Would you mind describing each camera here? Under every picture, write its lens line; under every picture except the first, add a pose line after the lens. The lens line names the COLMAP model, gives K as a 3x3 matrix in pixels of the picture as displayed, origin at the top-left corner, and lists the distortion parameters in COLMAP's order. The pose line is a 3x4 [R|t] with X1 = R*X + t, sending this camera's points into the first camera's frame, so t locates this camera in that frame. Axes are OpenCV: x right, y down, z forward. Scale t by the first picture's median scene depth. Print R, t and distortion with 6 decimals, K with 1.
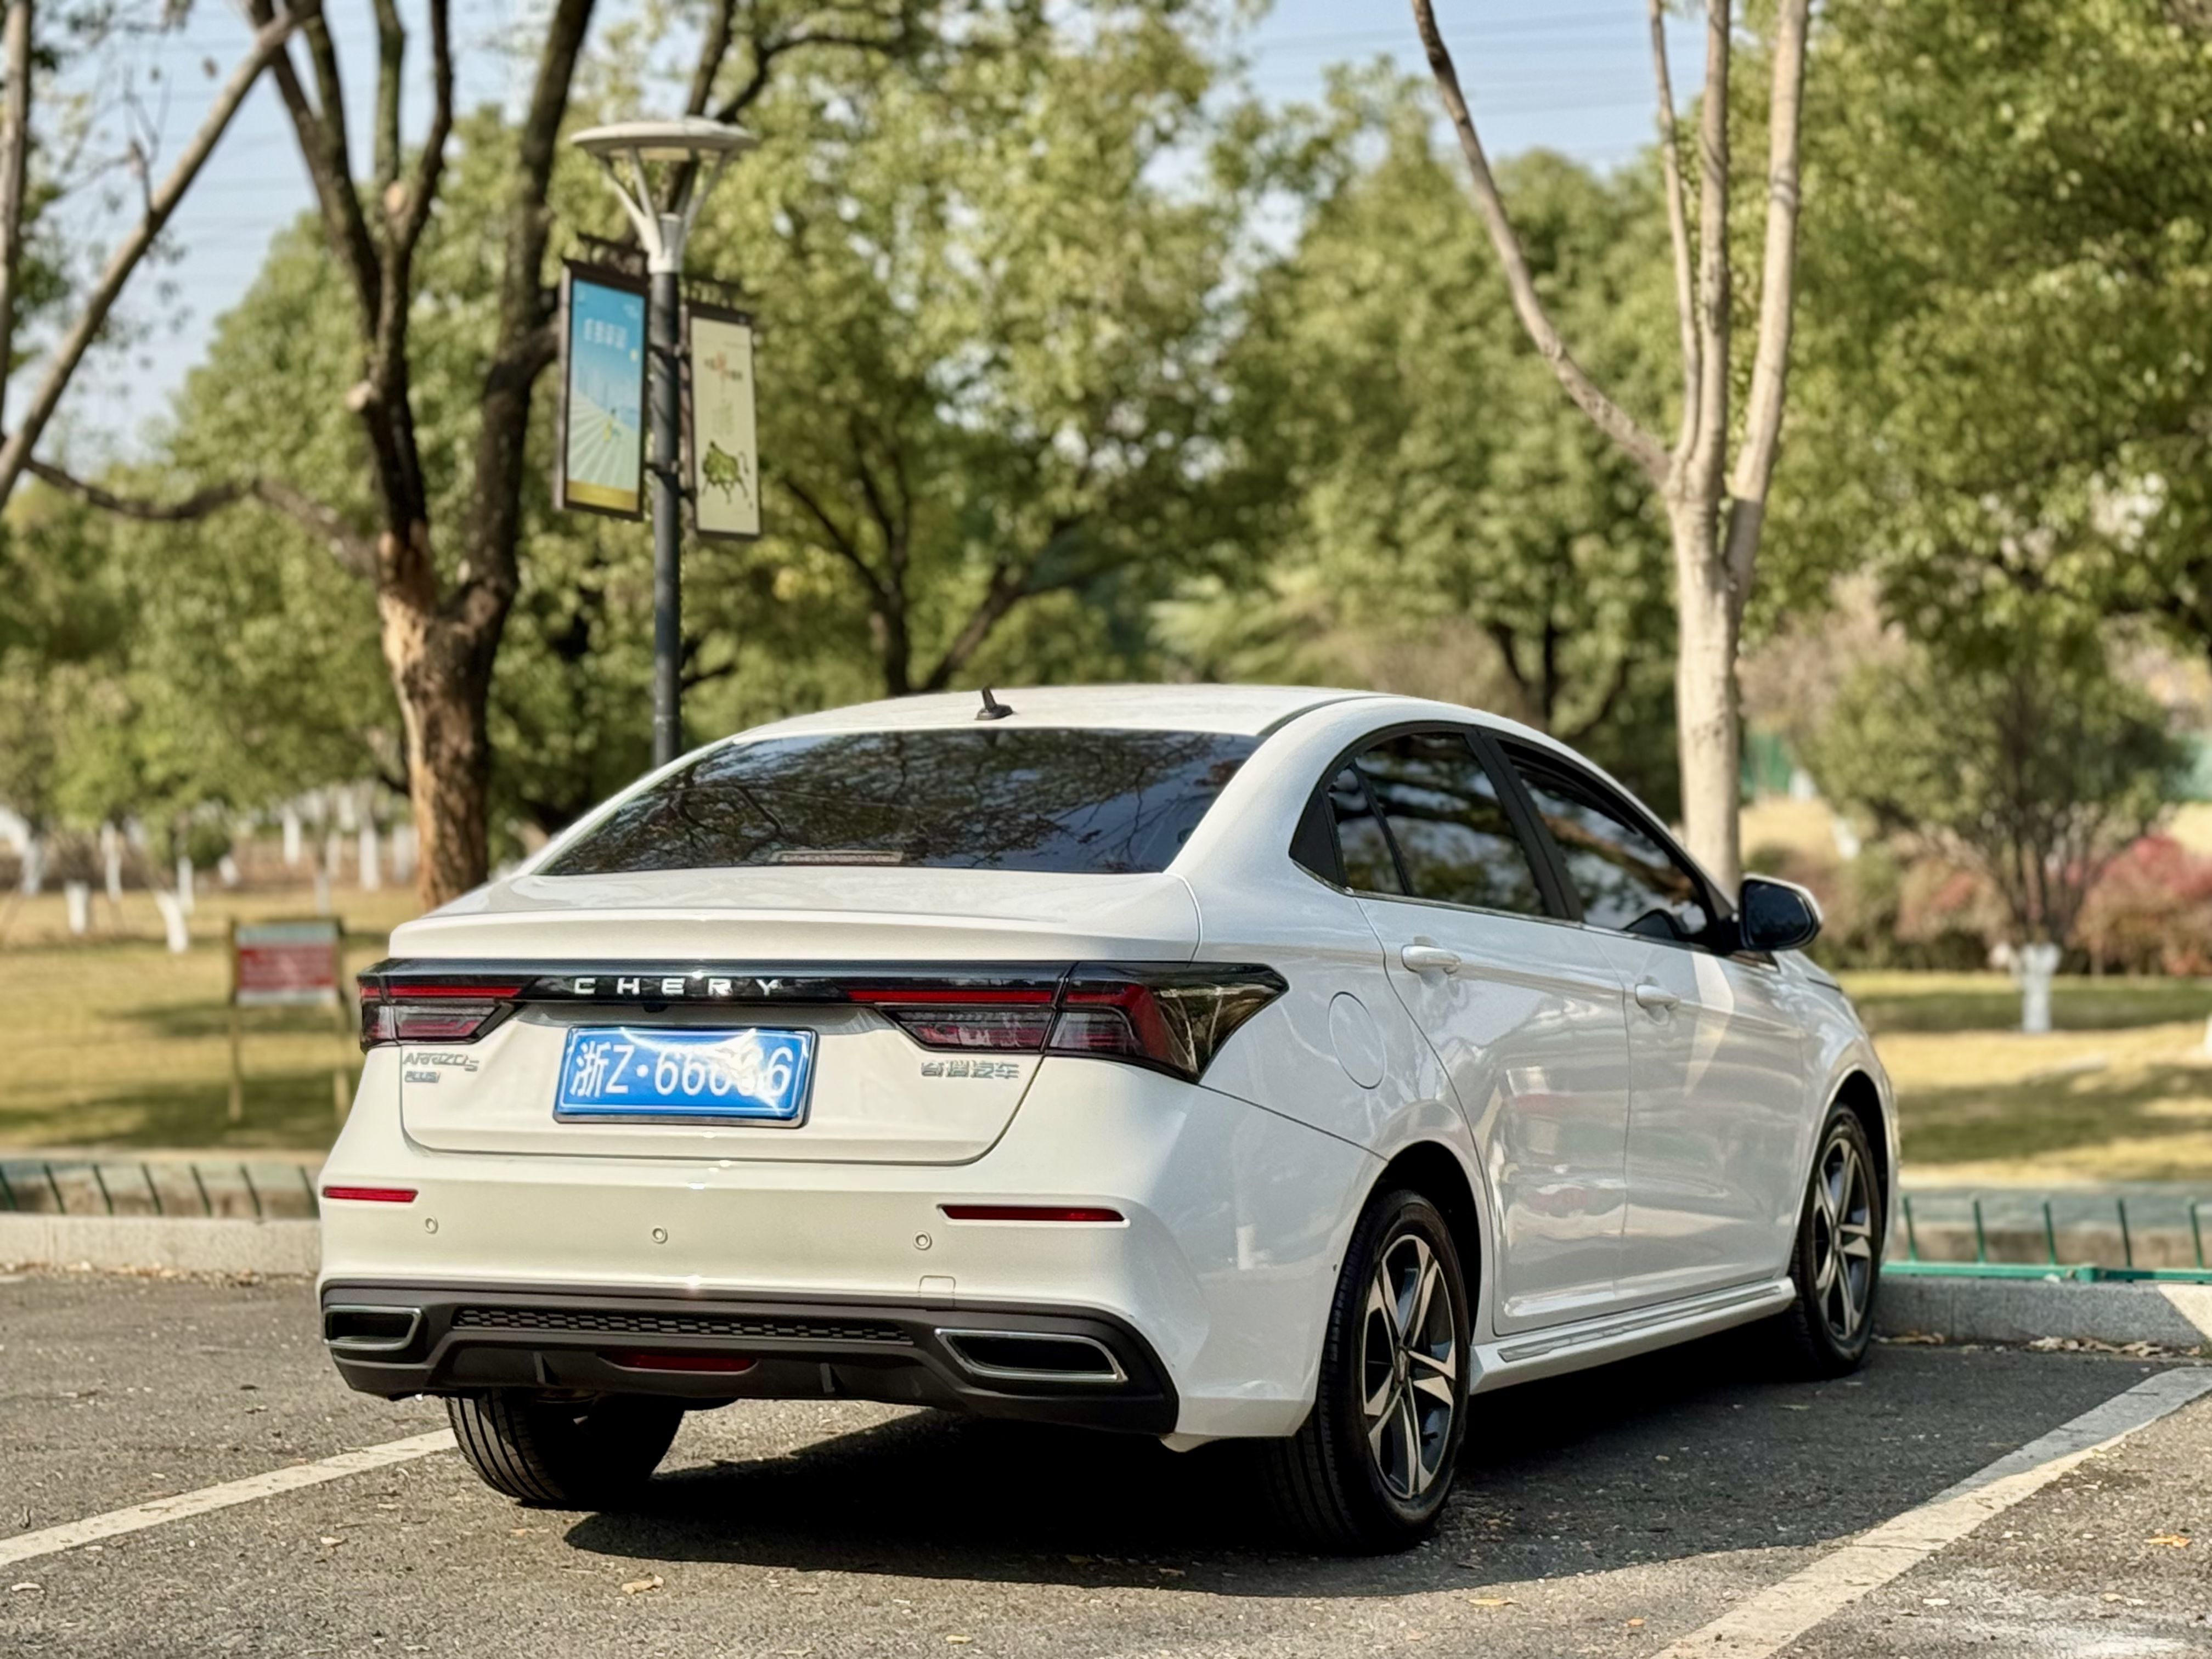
lens RADIAL K [[4719.9, 0, 1106.0], [0, 4719.9, 829.5], [0, 0, 1]] dist [0.146315, 0.031507]
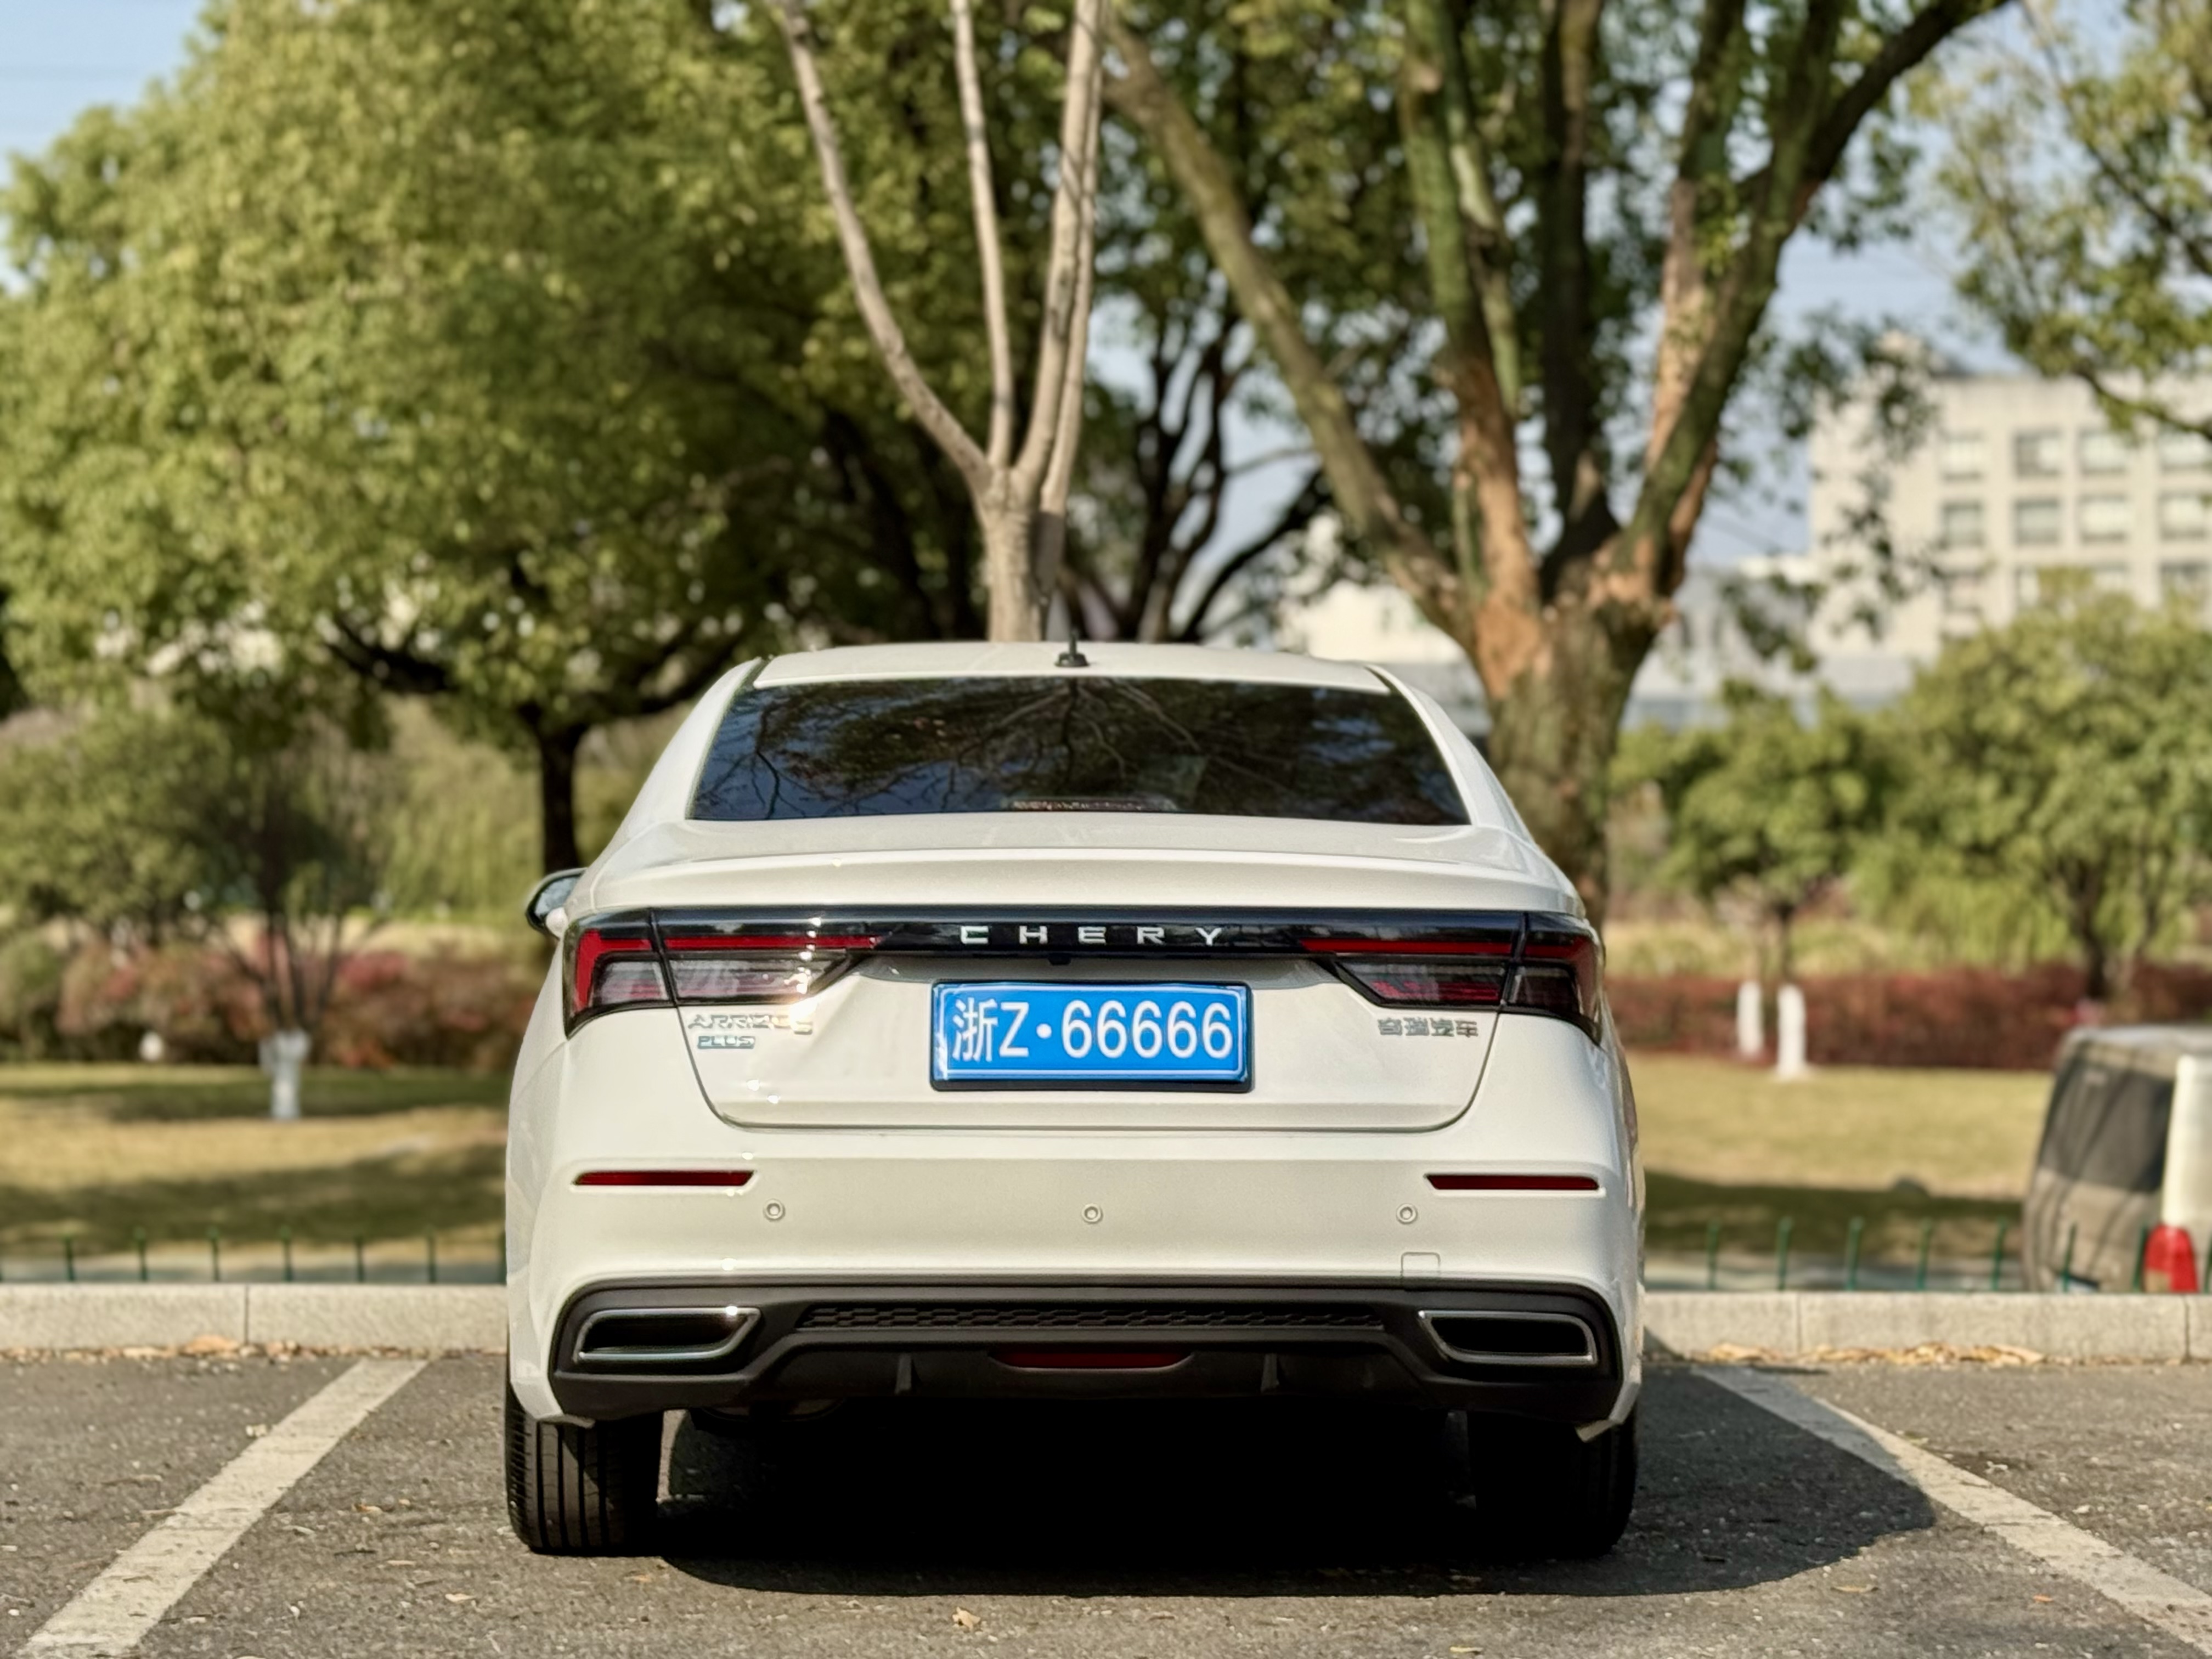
lens RADIAL K [[4719.9, 0, 1106.0], [0, 4719.9, 829.5], [0, 0, 1]] dist [0.146315, 0.031507]
pose [[0.896913, 0.023022, 0.441607, -0.475698], [-0.012329, 0.999558, -0.027068, 0.036906], [-0.442035, 0.018833, 0.896800, 0.200209]]
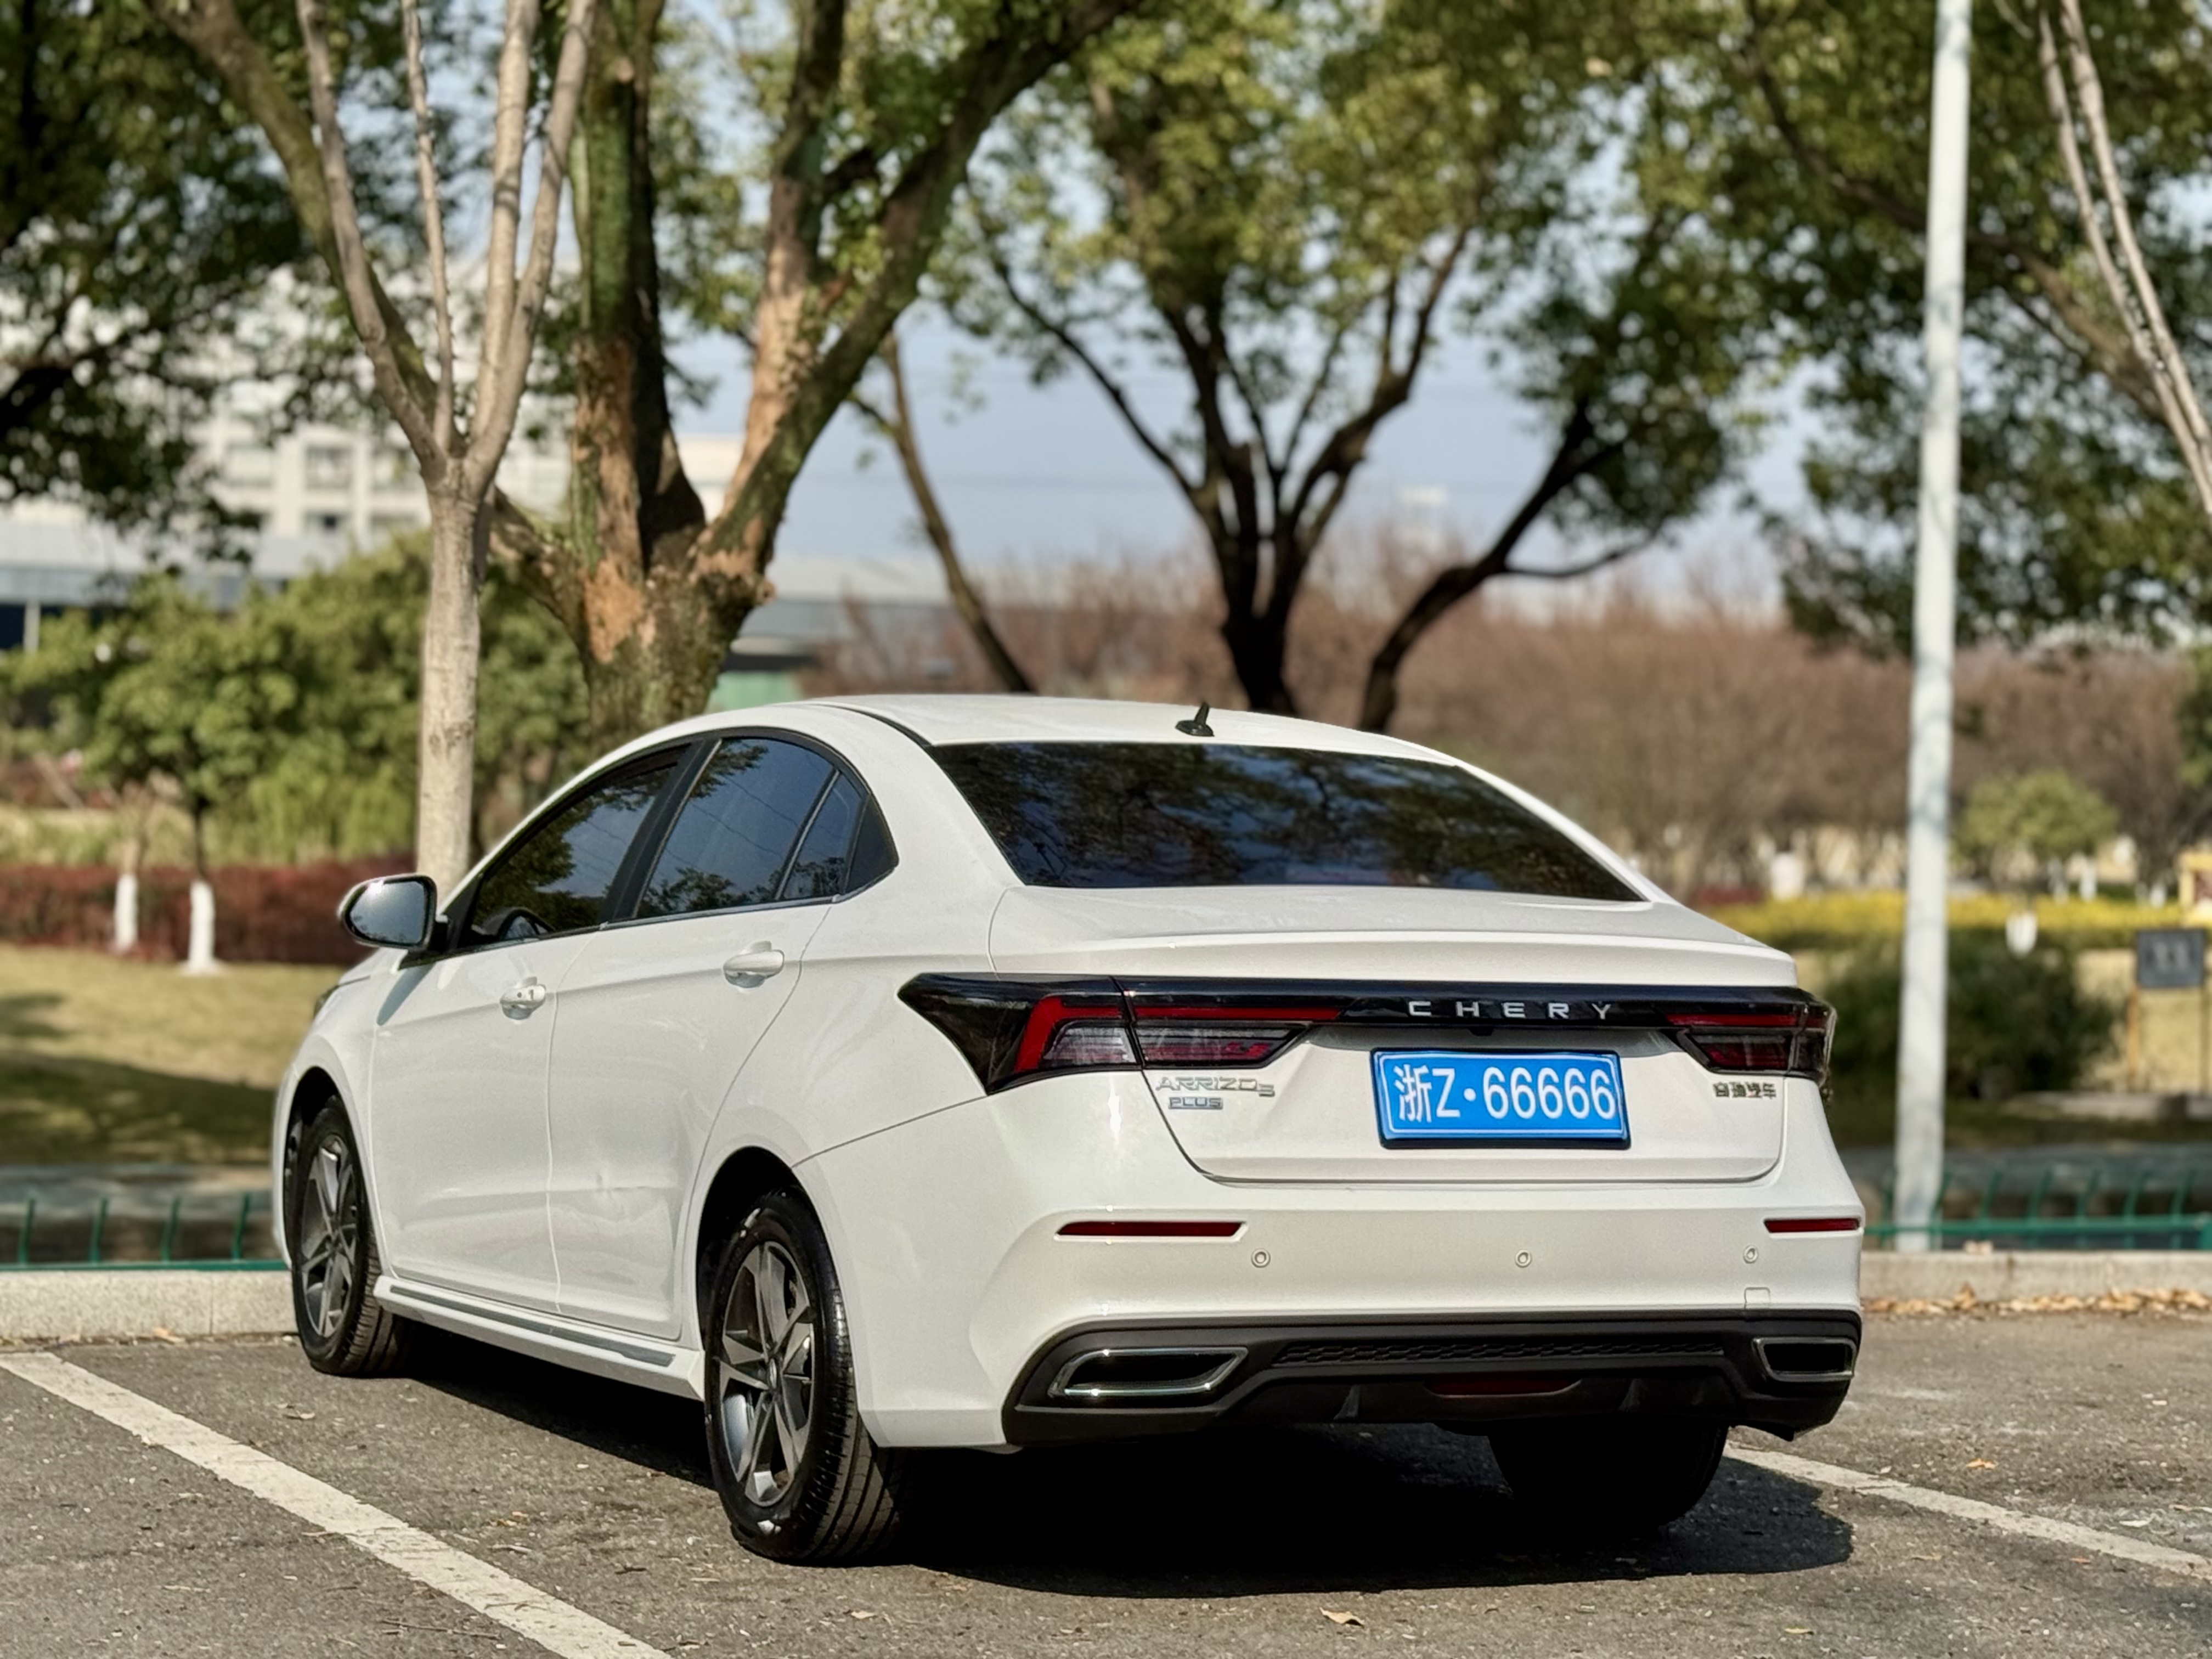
lens RADIAL K [[4719.9, 0, 1106.0], [0, 4719.9, 829.5], [0, 0, 1]] dist [0.146315, 0.031507]
pose [[0.652423, 0.028578, 0.757316, -0.894808], [-0.033713, 0.999394, -0.008669, 0.006570], [-0.757105, -0.019876, 0.652991, 0.408447]]
